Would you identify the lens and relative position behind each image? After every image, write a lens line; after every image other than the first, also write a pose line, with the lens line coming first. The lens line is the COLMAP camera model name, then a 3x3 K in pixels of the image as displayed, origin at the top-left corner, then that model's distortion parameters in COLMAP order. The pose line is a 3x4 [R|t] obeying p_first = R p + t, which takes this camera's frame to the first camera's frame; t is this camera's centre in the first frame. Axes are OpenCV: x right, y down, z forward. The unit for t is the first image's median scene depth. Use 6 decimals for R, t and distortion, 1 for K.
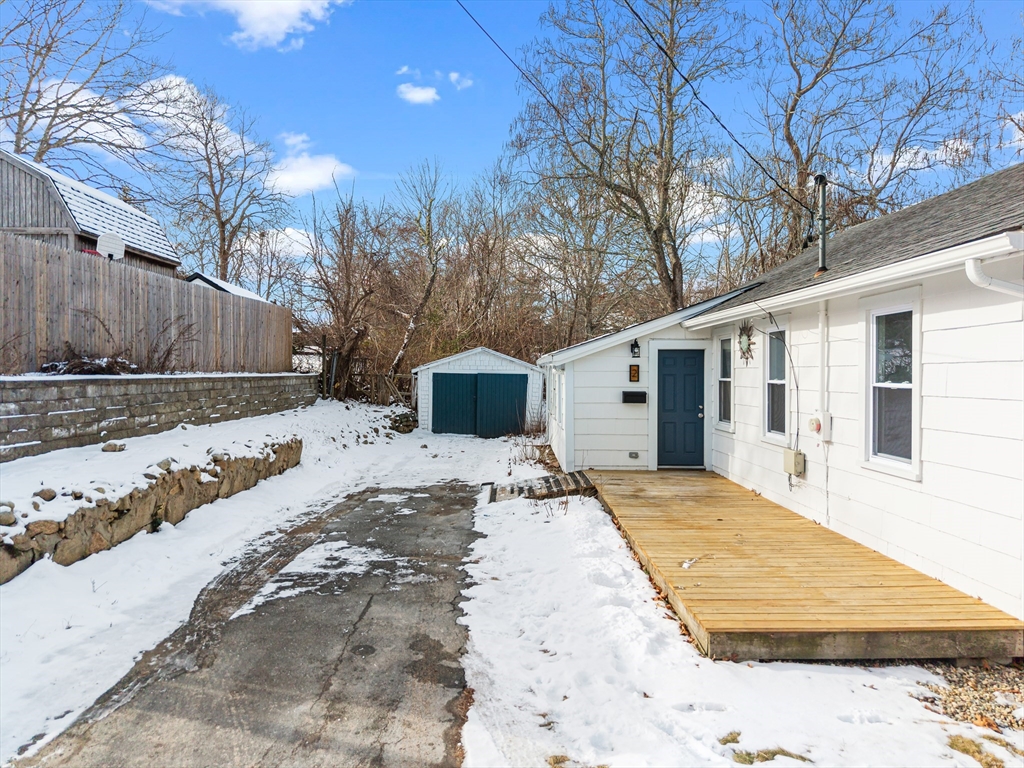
lens RADIAL K [[690.3, 0, 512.0], [0, 690.3, 384.0], [0, 0, 1]] dist [0.035376, -0.025380]
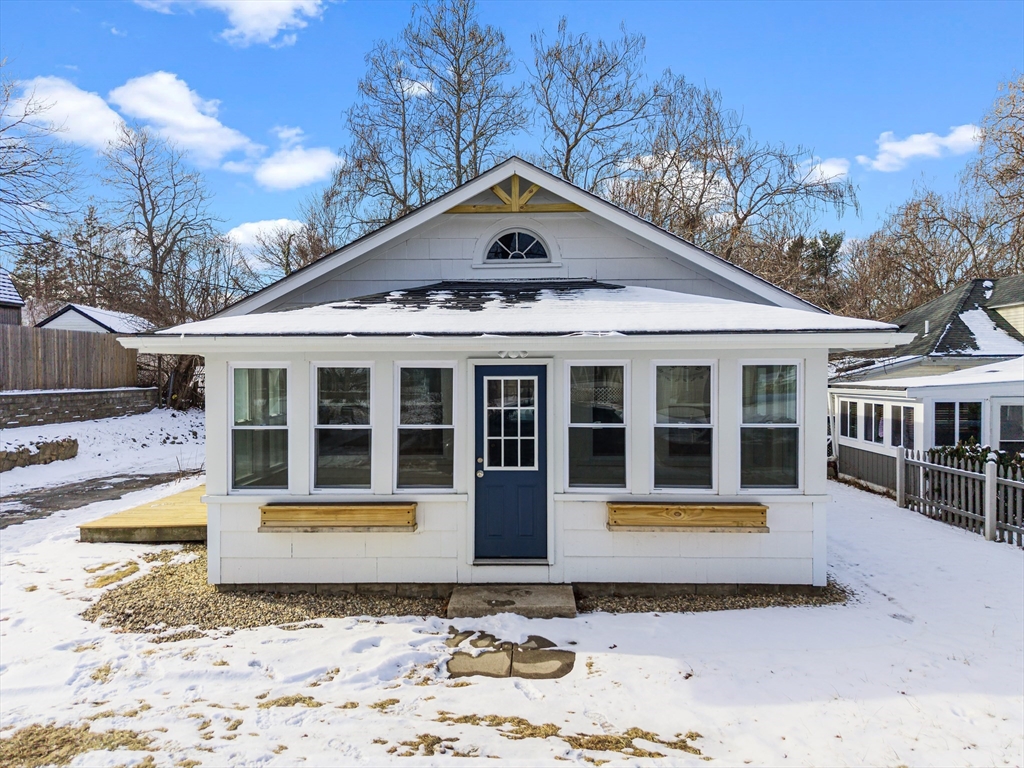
lens RADIAL K [[690.3, 0, 512.0], [0, 690.3, 384.0], [0, 0, 1]] dist [0.035376, -0.025380]
pose [[0.999736, -0.003715, -0.022696, 1.097624], [0.003709, 0.999993, -0.000325, -0.036874], [0.022697, 0.000241, 0.999742, -0.682725]]
